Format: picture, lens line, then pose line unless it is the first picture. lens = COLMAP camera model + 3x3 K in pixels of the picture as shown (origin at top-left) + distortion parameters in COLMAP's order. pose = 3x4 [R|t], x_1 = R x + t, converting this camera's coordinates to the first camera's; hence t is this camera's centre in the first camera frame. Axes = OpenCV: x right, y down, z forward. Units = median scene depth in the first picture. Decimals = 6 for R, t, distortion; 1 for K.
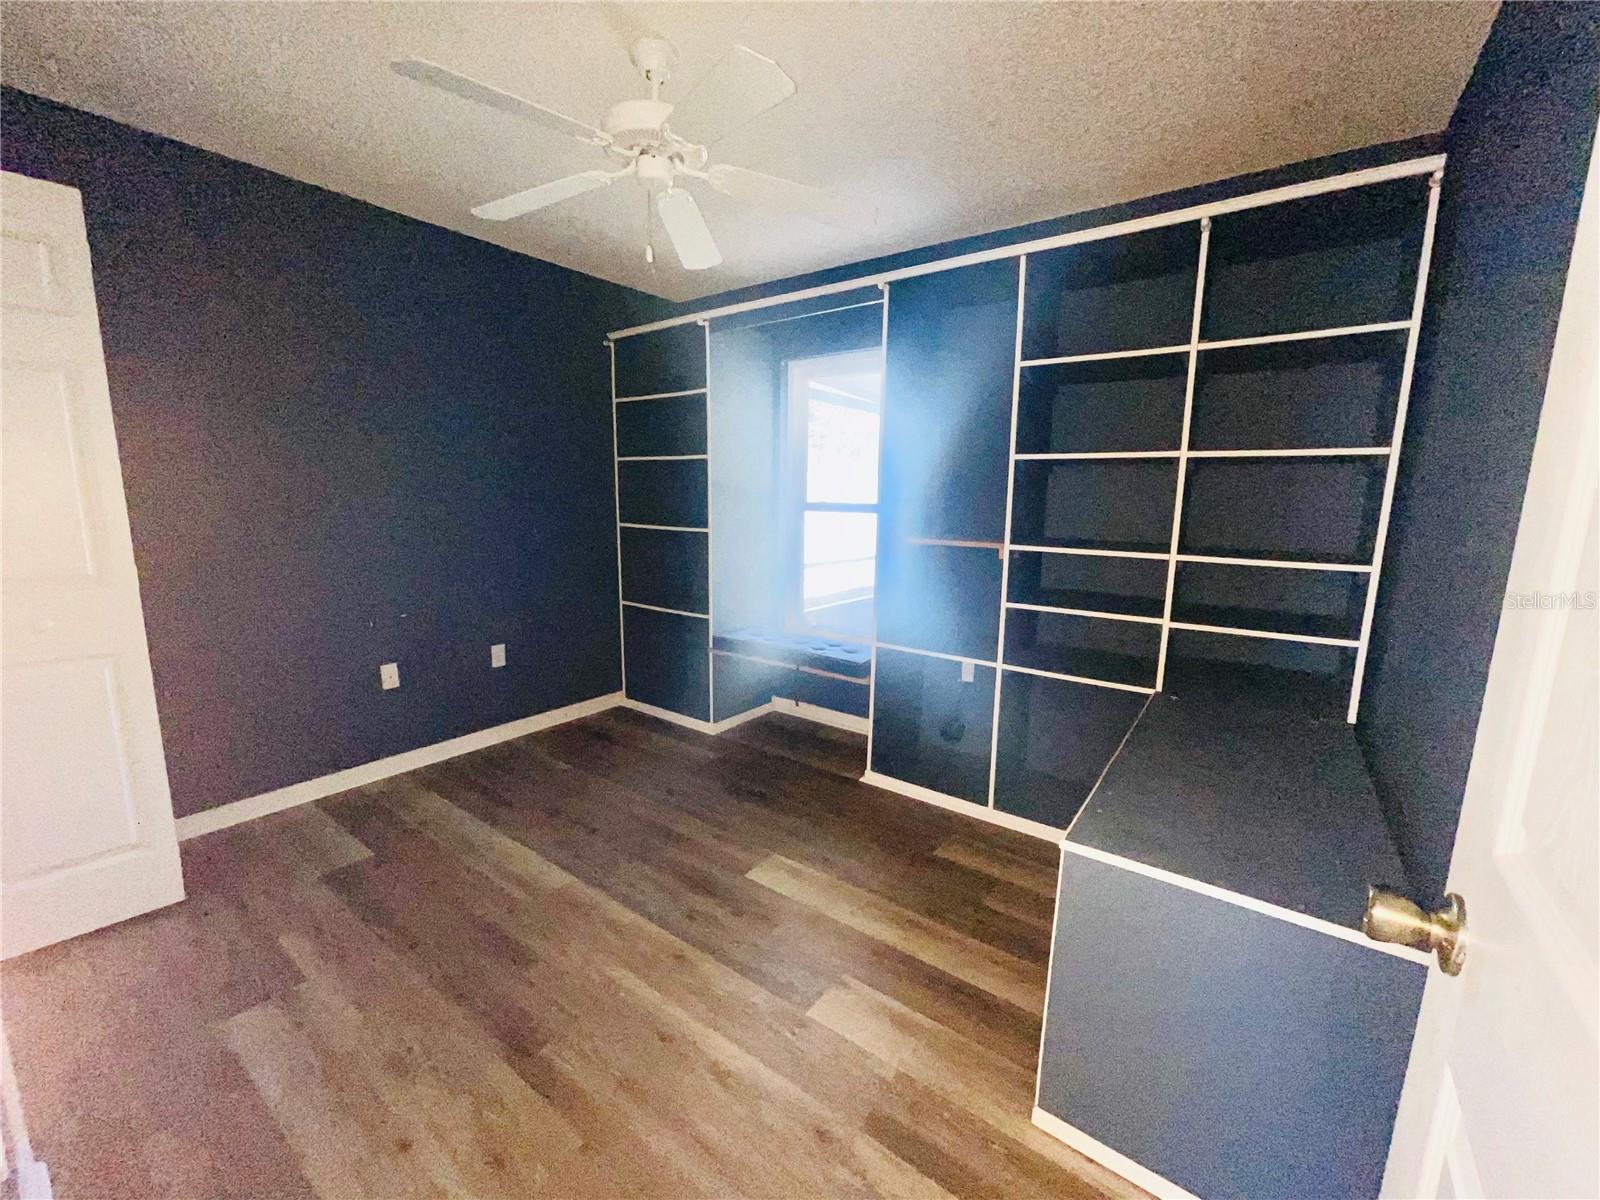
lens RADIAL K [[647.3, 0, 802.3], [0, 647.3, 601.3], [0, 0, 1]] dist [0.001302, 0.001118]
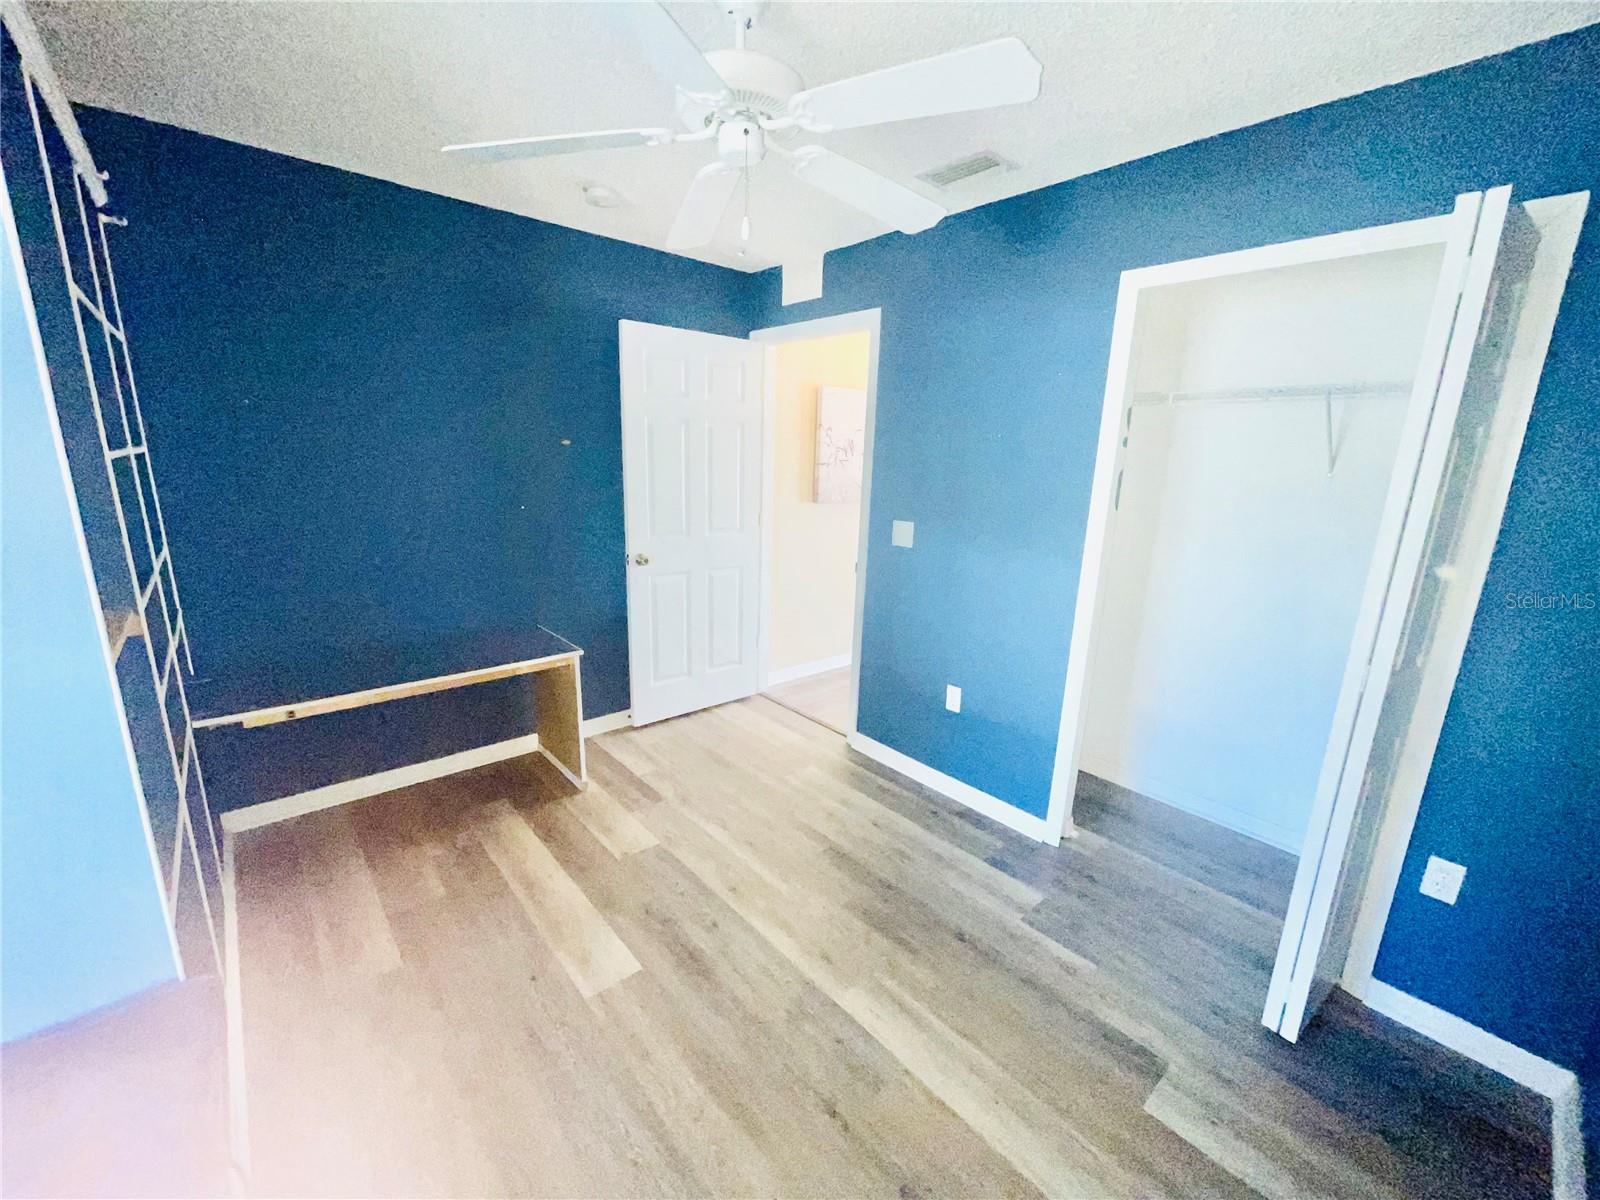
lens RADIAL K [[647.3, 0, 796.8], [0, 647.3, 603.9], [0, 0, 1]] dist [0.001302, 0.001118]
pose [[-0.977632, -0.090641, 0.189789, -0.419830], [-0.011097, 0.923342, 0.383817, -0.362575], [-0.210029, 0.373126, -0.903695, 1.596150]]
